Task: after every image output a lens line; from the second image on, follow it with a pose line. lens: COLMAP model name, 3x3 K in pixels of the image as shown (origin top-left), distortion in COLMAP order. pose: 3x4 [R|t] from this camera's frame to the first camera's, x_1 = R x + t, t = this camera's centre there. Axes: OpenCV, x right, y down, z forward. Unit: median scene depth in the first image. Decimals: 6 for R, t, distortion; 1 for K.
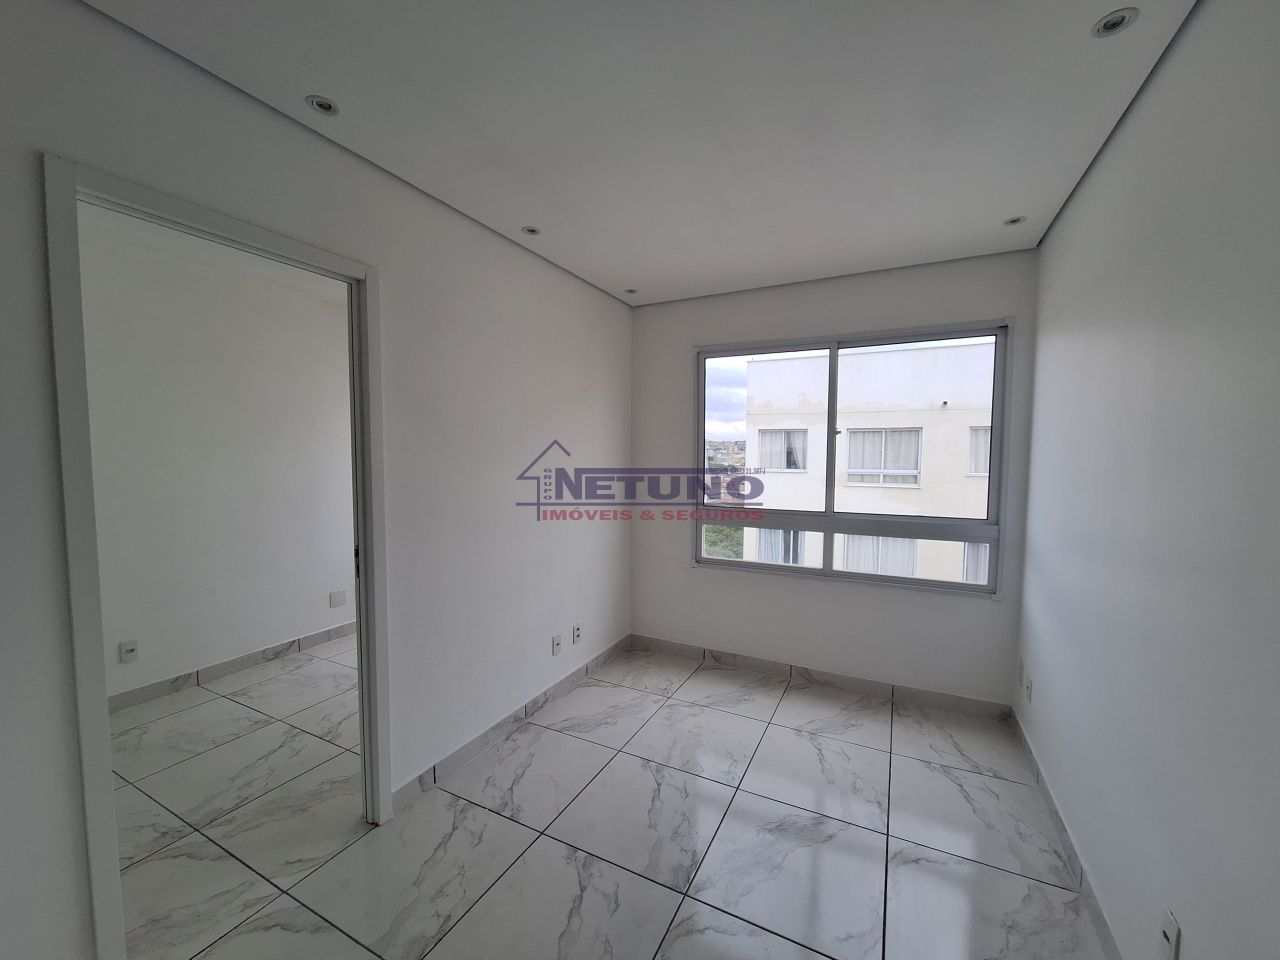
lens RADIAL K [[537.6, 0, 640.0], [0, 537.6, 480.0], [0, 0, 1]] dist [0.001284, 0.000146]
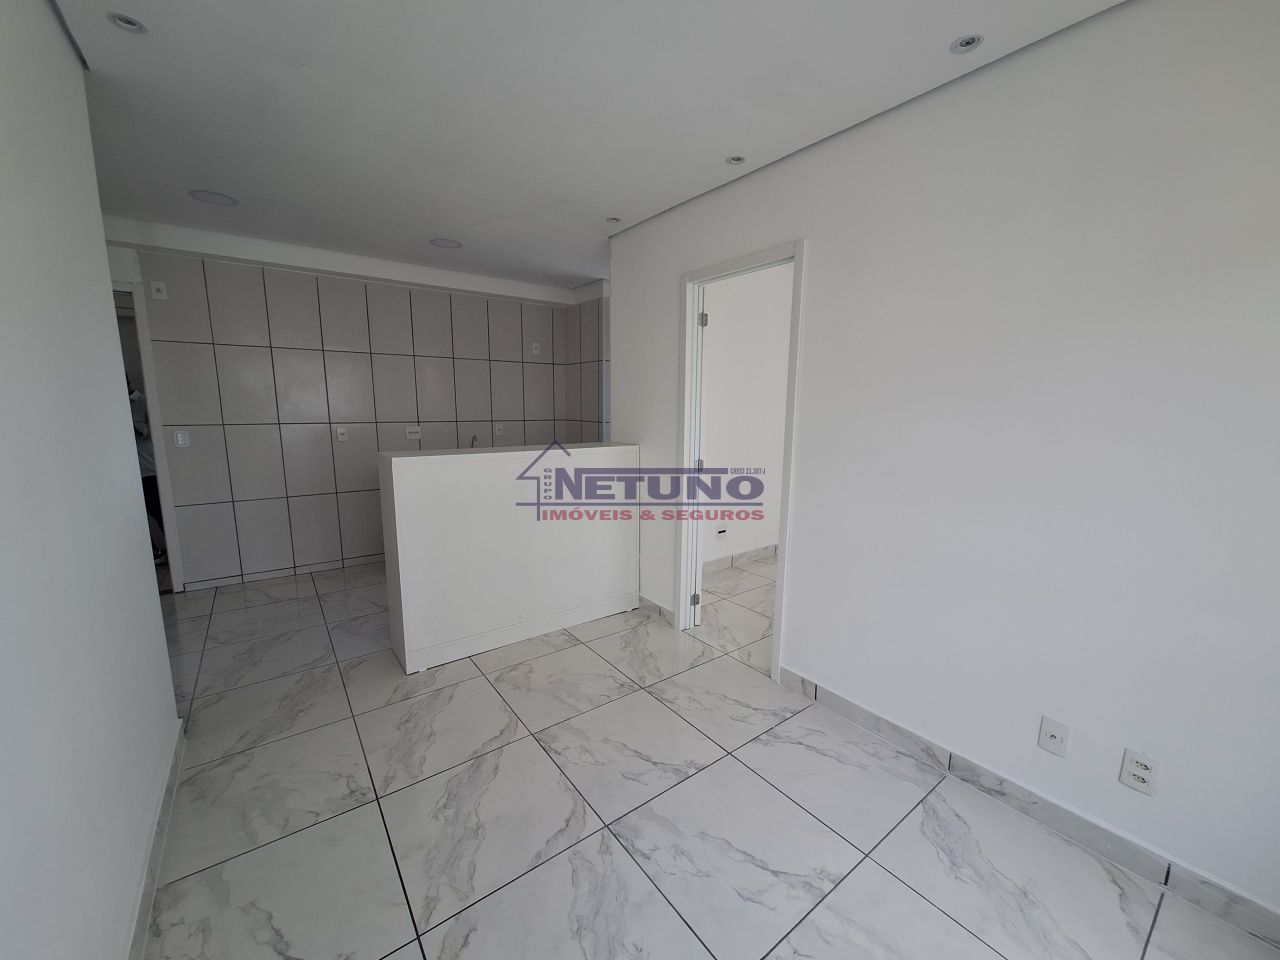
lens RADIAL K [[488.1, 0, 644.3], [0, 488.1, 491.3], [0, 0, 1]] dist [-0.020099, 0.000246]
pose [[-0.450744, 0.136256, -0.882193, 0.536751], [-0.066694, 0.980379, 0.185497, -0.015949], [0.890158, 0.142449, -0.432812, 0.952102]]
